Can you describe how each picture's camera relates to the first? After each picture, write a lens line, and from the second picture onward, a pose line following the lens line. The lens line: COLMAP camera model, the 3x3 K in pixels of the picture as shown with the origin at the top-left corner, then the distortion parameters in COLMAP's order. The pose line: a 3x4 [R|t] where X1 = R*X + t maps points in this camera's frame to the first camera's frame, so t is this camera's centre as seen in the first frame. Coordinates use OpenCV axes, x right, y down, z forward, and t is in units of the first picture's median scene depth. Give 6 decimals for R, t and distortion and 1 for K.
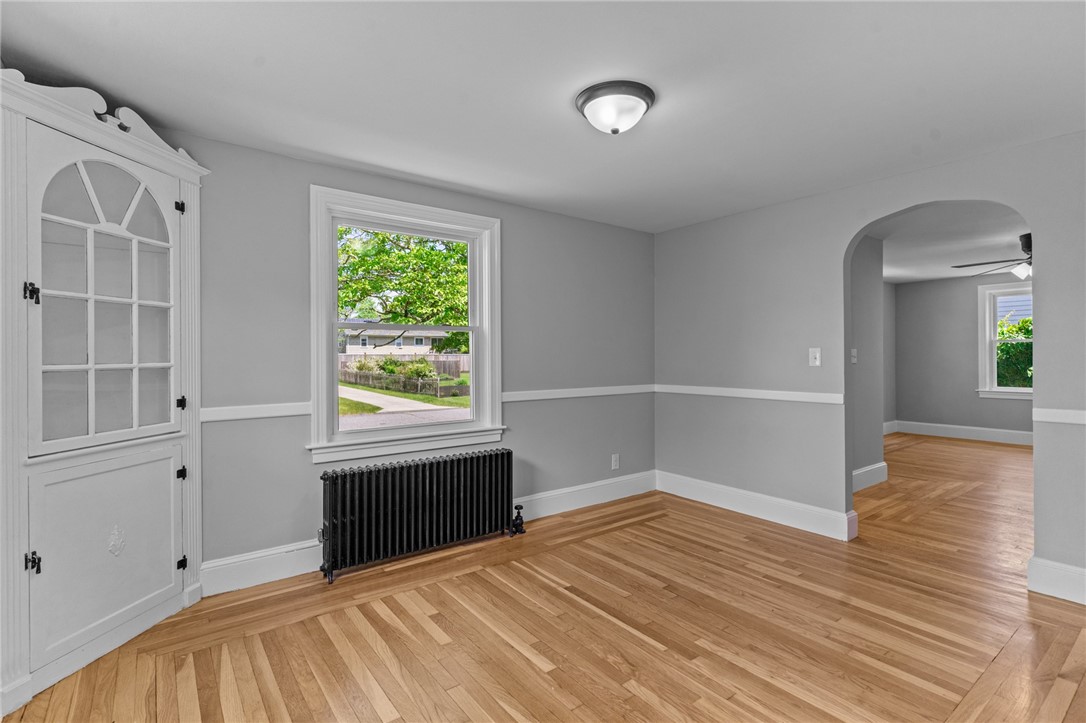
lens RADIAL K [[518.8, 0, 547.1], [0, 518.8, 356.9], [0, 0, 1]] dist [0.002590, -0.000759]
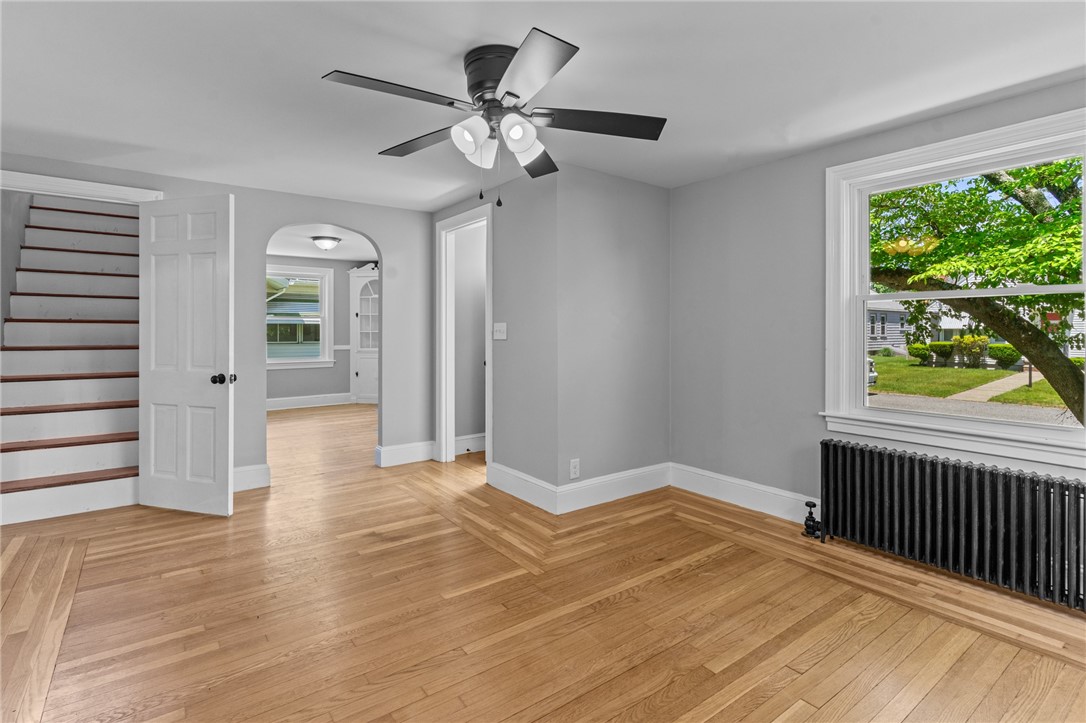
lens RADIAL K [[531.7, 0, 545.4], [0, 531.7, 338.2], [0, 0, 1]] dist [0.000631, 0.000102]
pose [[-0.015918, 0.023205, -0.999604, 2.238941], [0.001385, 0.999730, 0.023186, -0.014221], [0.999872, -0.001016, -0.015945, 1.668951]]
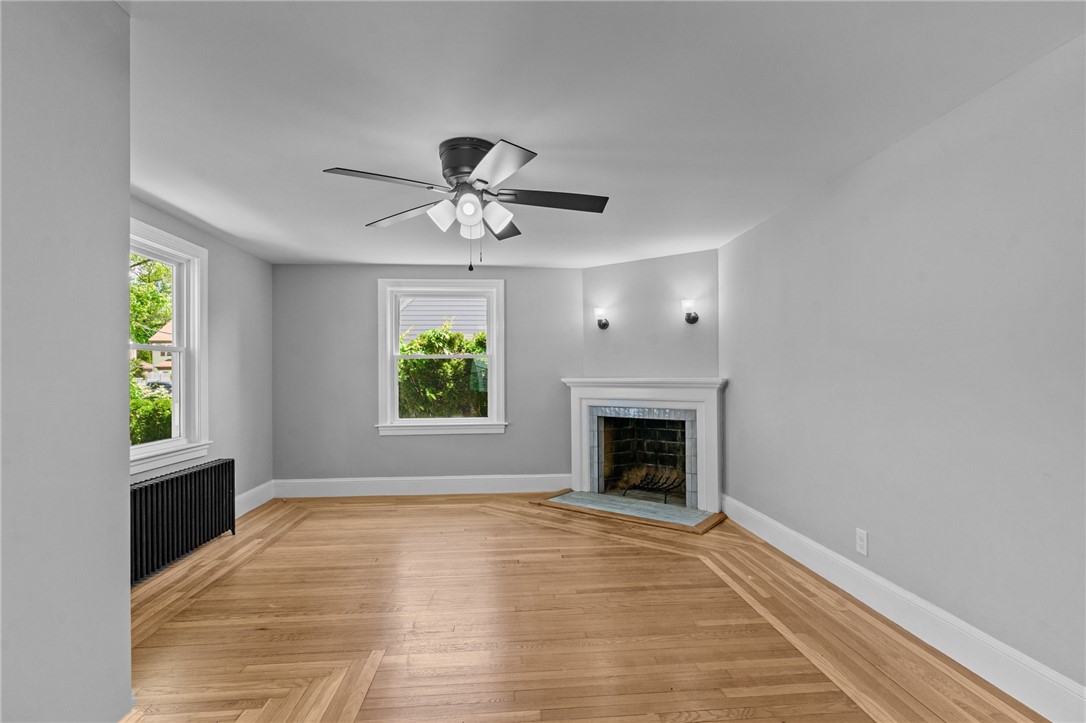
lens RADIAL K [[517.8, 0, 544.7], [0, 517.8, 365.1], [0, 0, 1]] dist [0.001391, -0.000227]
pose [[0.544854, 0.018162, 0.838334, 0.857179], [0.001290, 0.999746, -0.022497, -0.004238], [-0.838530, 0.013340, 0.544692, 1.023691]]
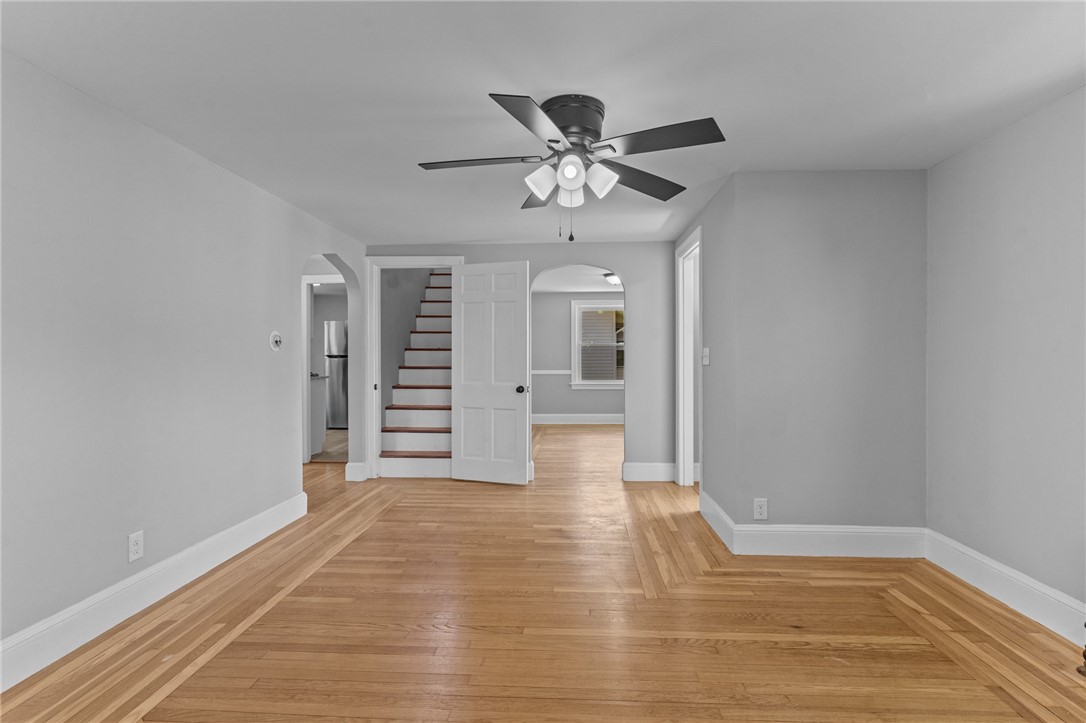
lens RADIAL K [[529.3, 0, 547.4], [0, 529.3, 361.8], [0, 0, 1]] dist [0.001643, -0.000315]
pose [[-0.651015, 0.016254, -0.758891, 2.138377], [0.006802, 0.999855, 0.015580, -0.009856], [0.759034, 0.004981, -0.651032, 2.083111]]
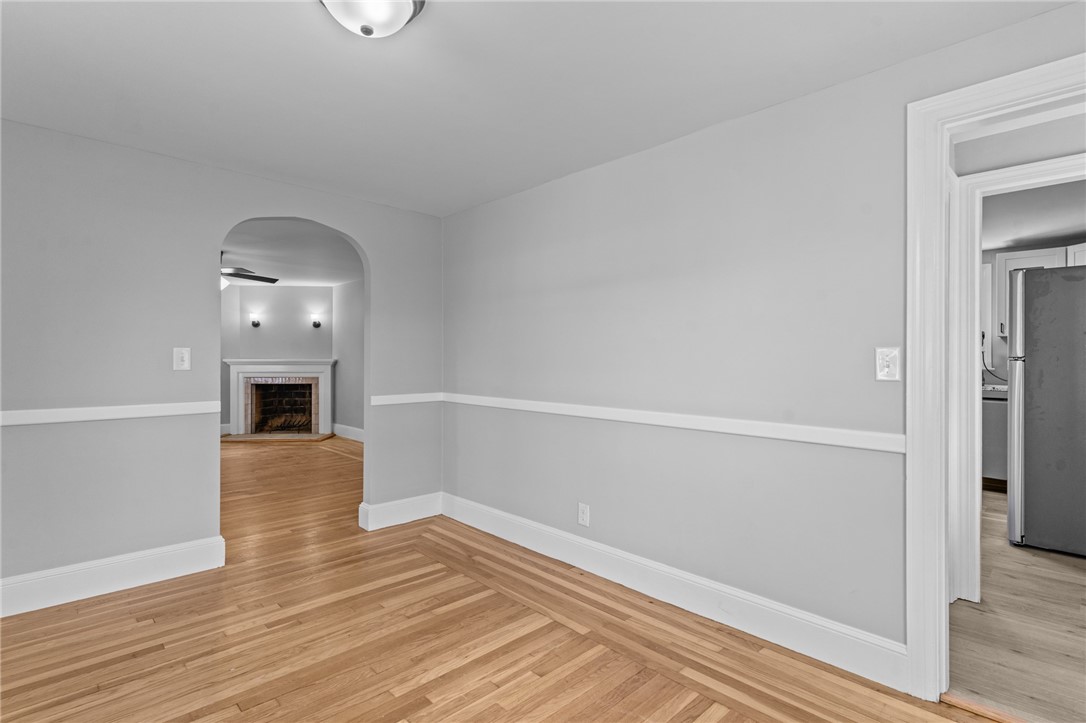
lens RADIAL K [[524.2, 0, 550.2], [0, 524.2, 354.5], [0, 0, 1]] dist [0.000707, -0.000346]
pose [[-0.121222, 0.009302, 0.992582, -0.437492], [-0.001120, 0.999954, -0.009508, 0.001130], [-0.992625, -0.002265, -0.121206, 0.627764]]
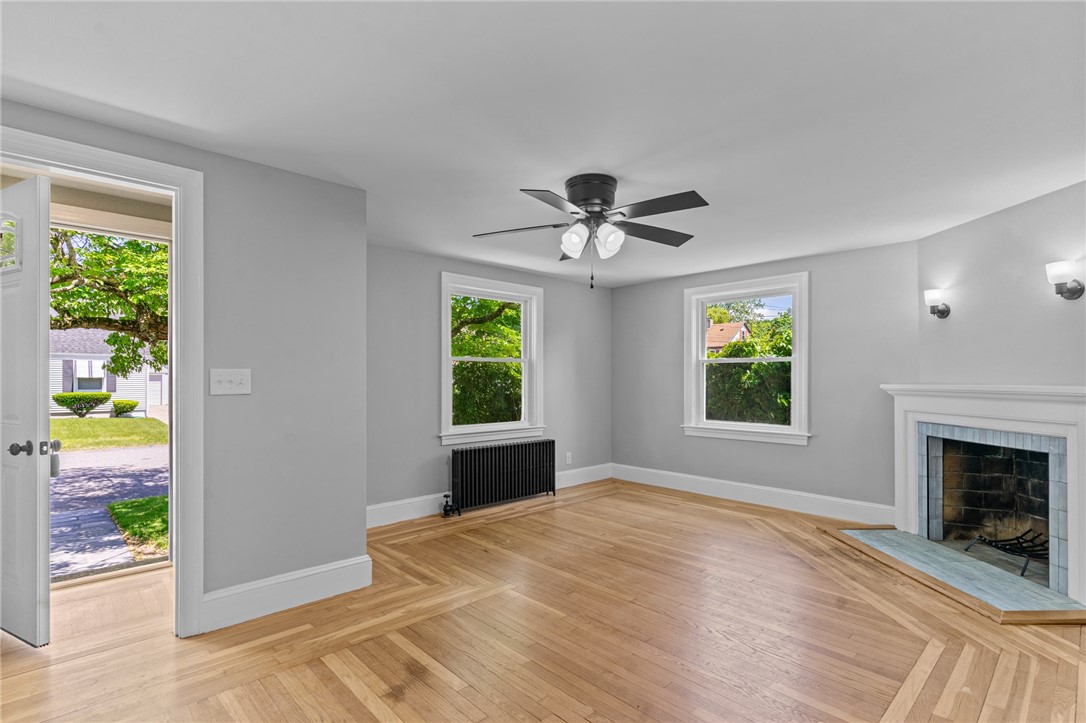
lens RADIAL K [[520.3, 0, 544.9], [0, 520.3, 374.2], [0, 0, 1]] dist [0.001081, 0.000113]
pose [[0.995118, 0.007552, 0.098403, 1.326368], [-0.006821, 0.999947, -0.007761, -0.009708], [-0.098457, 0.007052, 0.995116, 0.623682]]
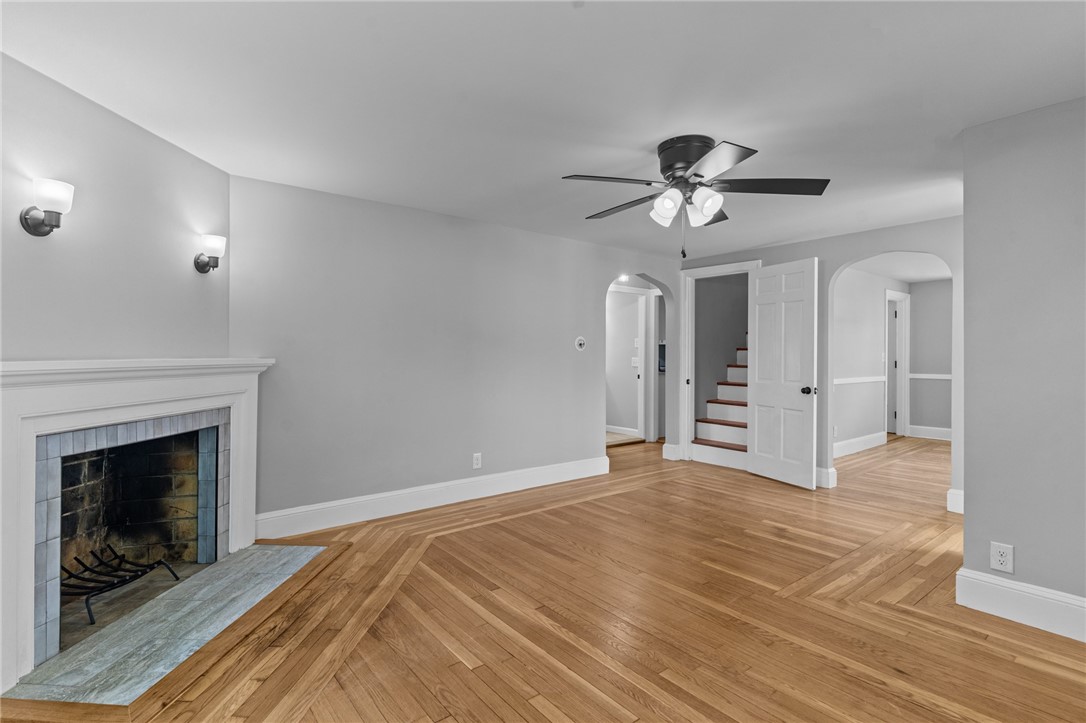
lens RADIAL K [[524.4, 0, 541.7], [0, 524.4, 357.2], [0, 0, 1]] dist [-0.000832, -0.000645]
pose [[-0.999832, 0.000999, -0.018288, 1.780499], [0.000905, 0.999986, 0.005144, -0.008147], [0.018293, 0.005127, -0.999820, 2.512499]]
